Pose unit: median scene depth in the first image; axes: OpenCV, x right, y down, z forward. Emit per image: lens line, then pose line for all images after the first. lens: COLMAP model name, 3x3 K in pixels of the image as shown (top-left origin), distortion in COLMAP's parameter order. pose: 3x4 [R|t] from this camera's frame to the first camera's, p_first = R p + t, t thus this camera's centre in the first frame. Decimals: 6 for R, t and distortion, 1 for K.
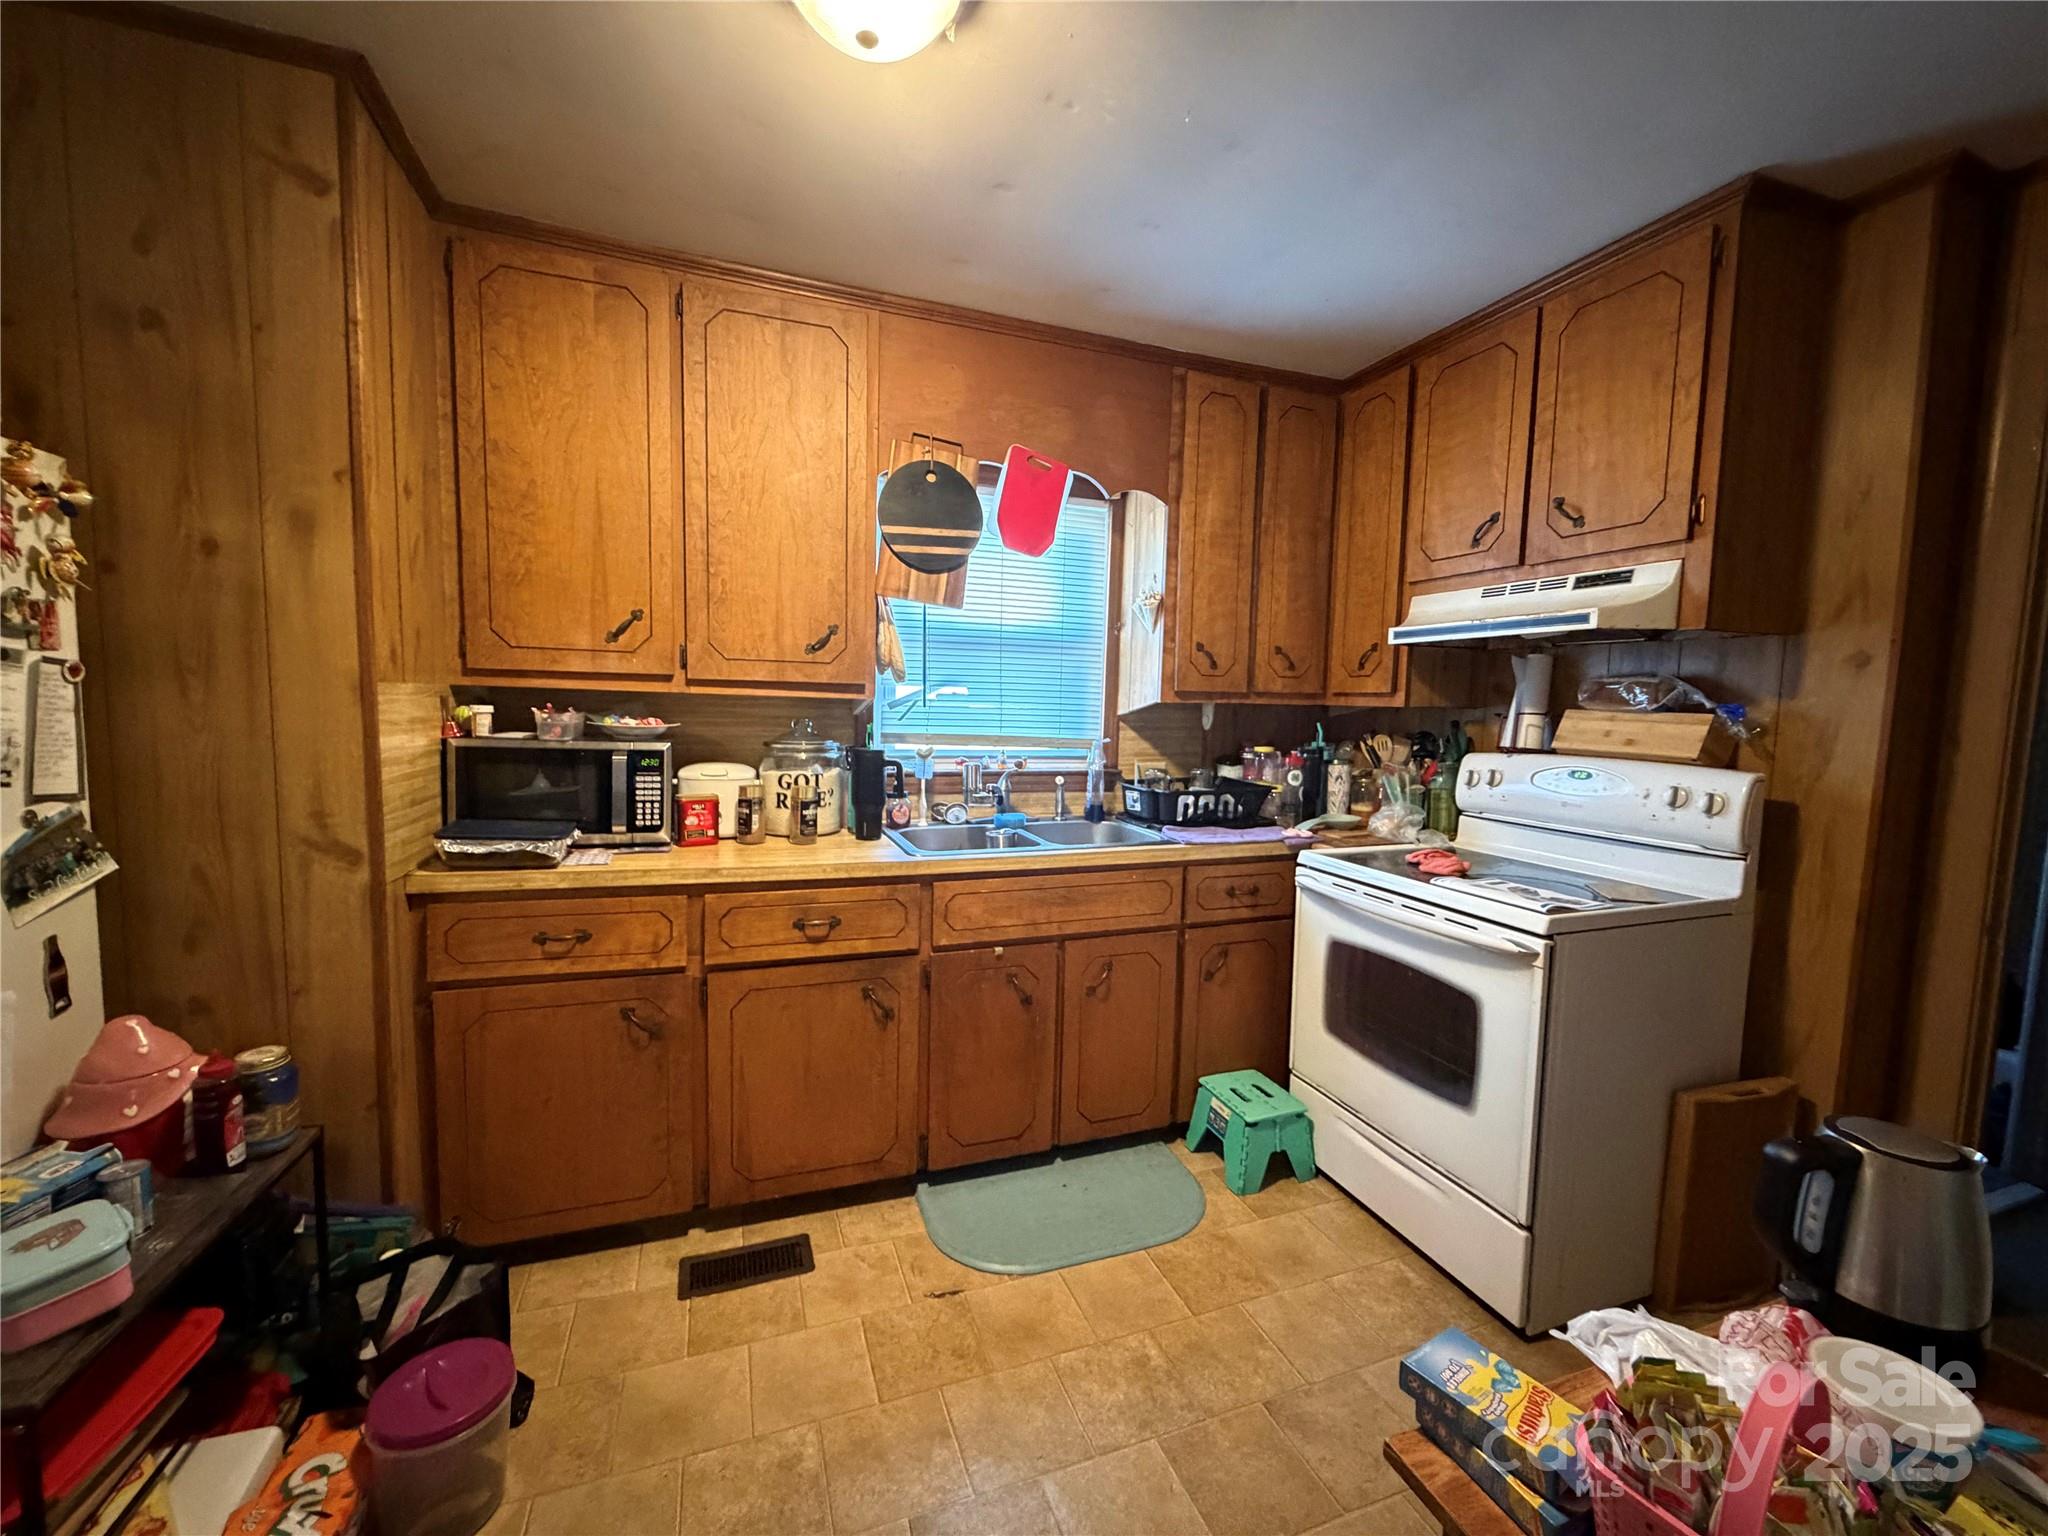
lens RADIAL K [[816.6, 0, 1024.0], [0, 816.6, 768.0], [0, 0, 1]] dist [0.001215, -0.000225]
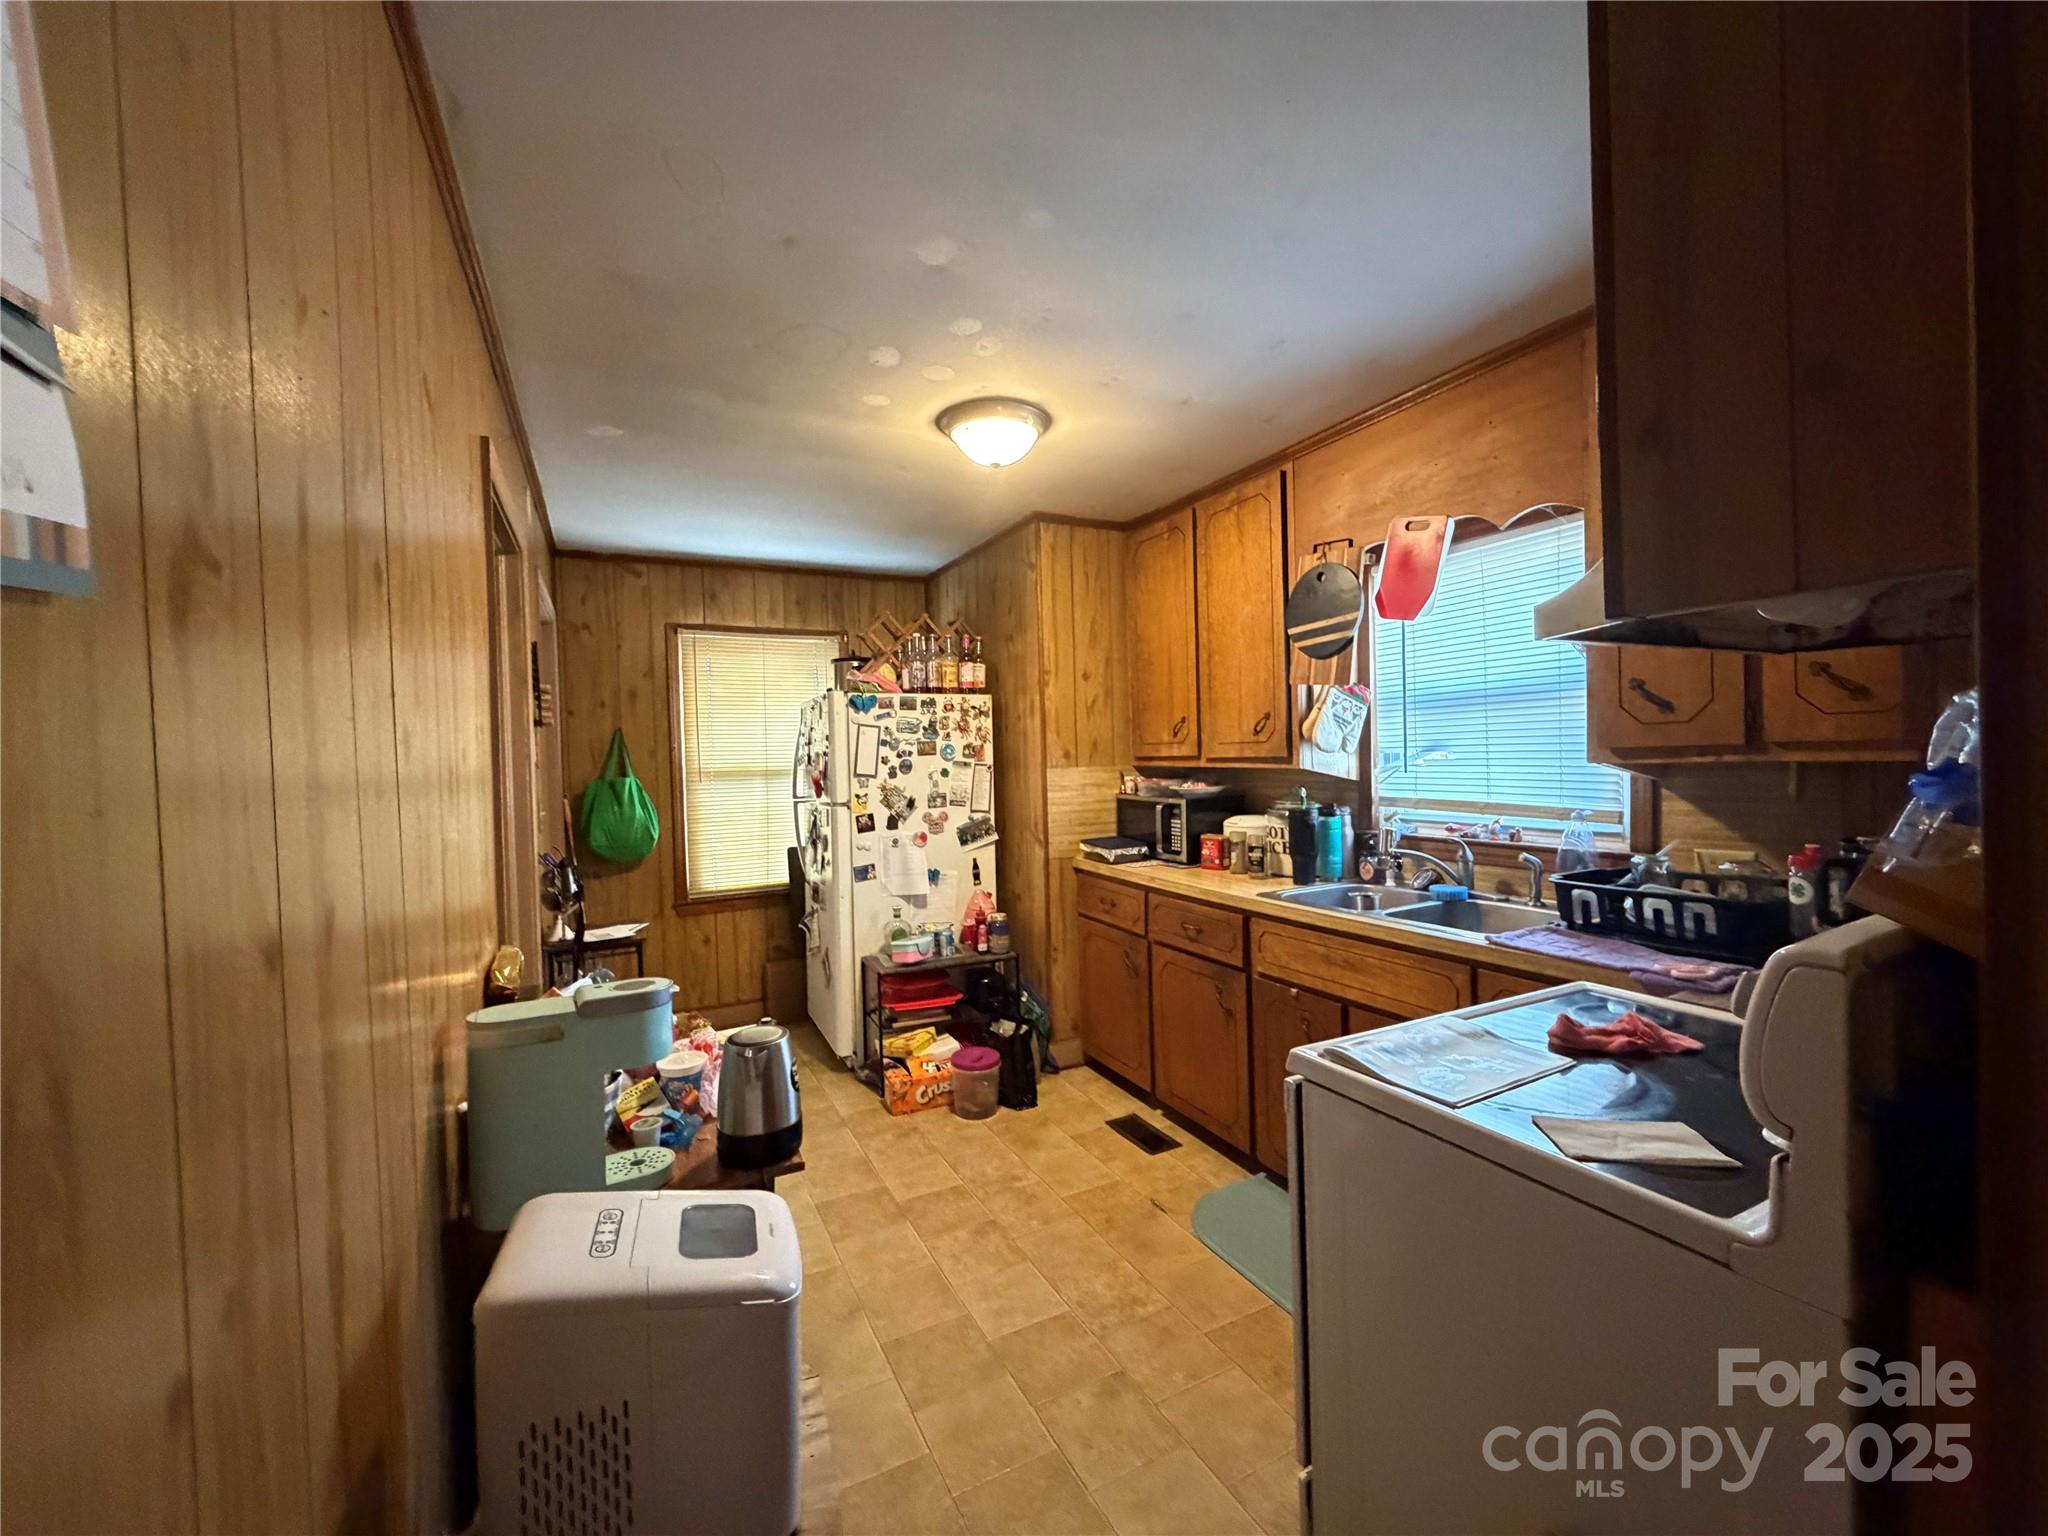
lens RADIAL K [[816.6, 0, 1024.0], [0, 816.6, 768.0], [0, 0, 1]] dist [0.001215, -0.000225]
pose [[0.113866, -0.014462, -0.993391, 1.097388], [-0.054459, 0.998300, -0.020775, -0.041711], [0.992002, 0.056465, 0.112885, 0.511529]]
